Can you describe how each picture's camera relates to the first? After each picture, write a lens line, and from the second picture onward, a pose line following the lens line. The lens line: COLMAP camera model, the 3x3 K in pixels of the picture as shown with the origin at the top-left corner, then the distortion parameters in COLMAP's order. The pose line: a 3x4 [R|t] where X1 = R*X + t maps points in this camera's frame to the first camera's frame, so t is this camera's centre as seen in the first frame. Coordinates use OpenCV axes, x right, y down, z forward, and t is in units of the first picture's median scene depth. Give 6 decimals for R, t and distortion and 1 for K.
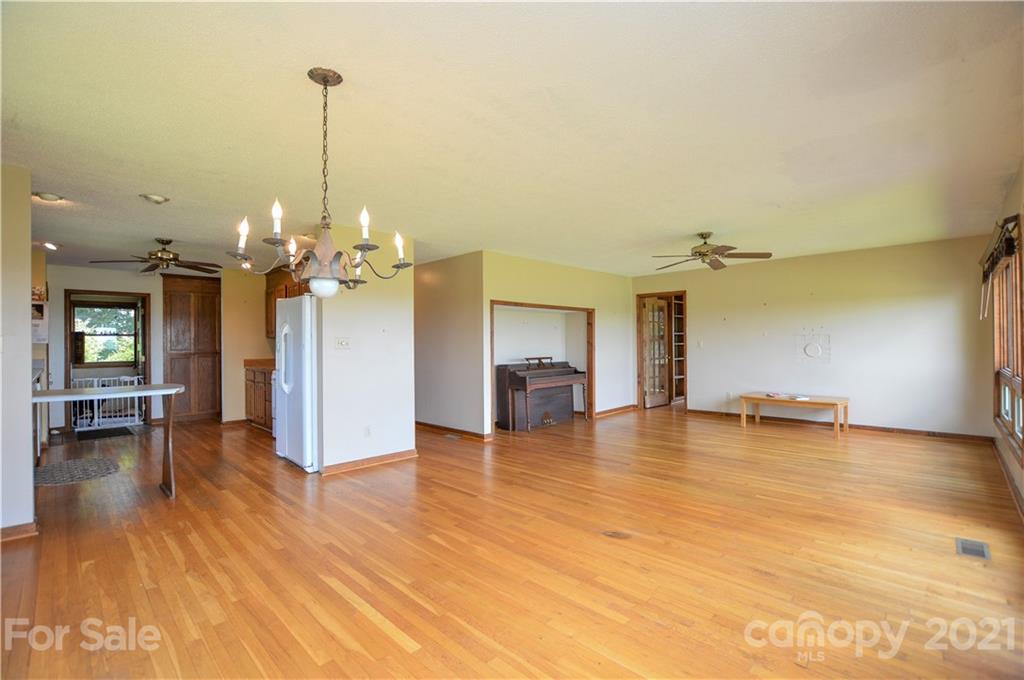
lens RADIAL K [[453.5, 0, 510.0], [0, 453.5, 337.8], [0, 0, 1]] dist [-0.024434, 0.000673]
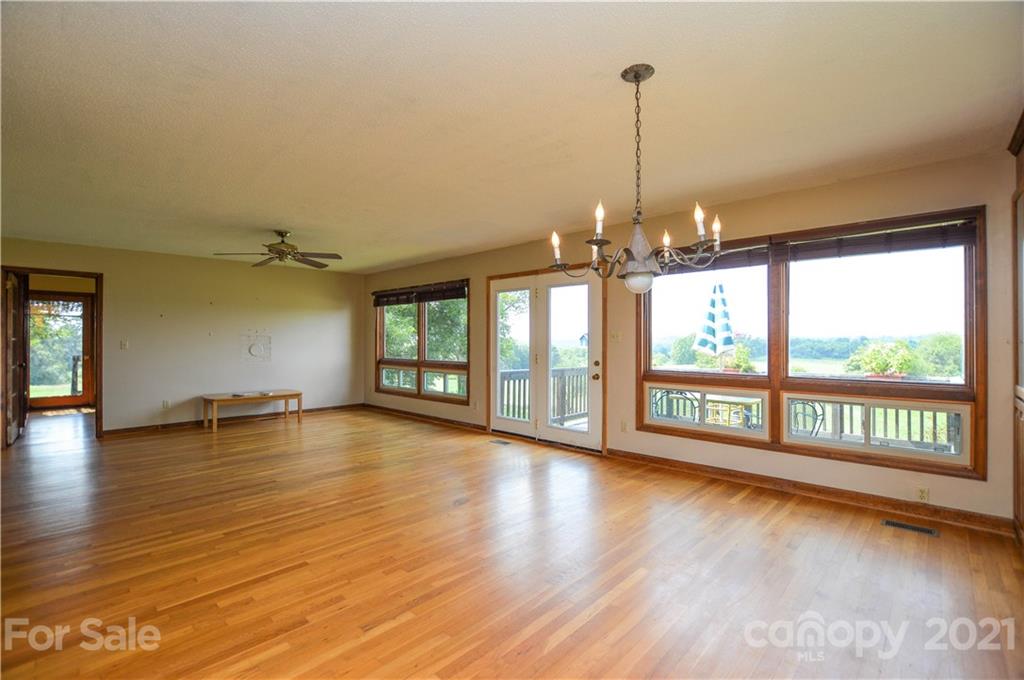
lens RADIAL K [[474.3, 0, 489.6], [0, 474.3, 338.2], [0, 0, 1]] dist [-0.017470, 0.000273]
pose [[-0.011290, 0.016277, 0.999804, -0.763707], [-0.011270, 0.999802, -0.016404, 0.017460], [-0.999873, -0.011453, -0.011104, 0.700798]]
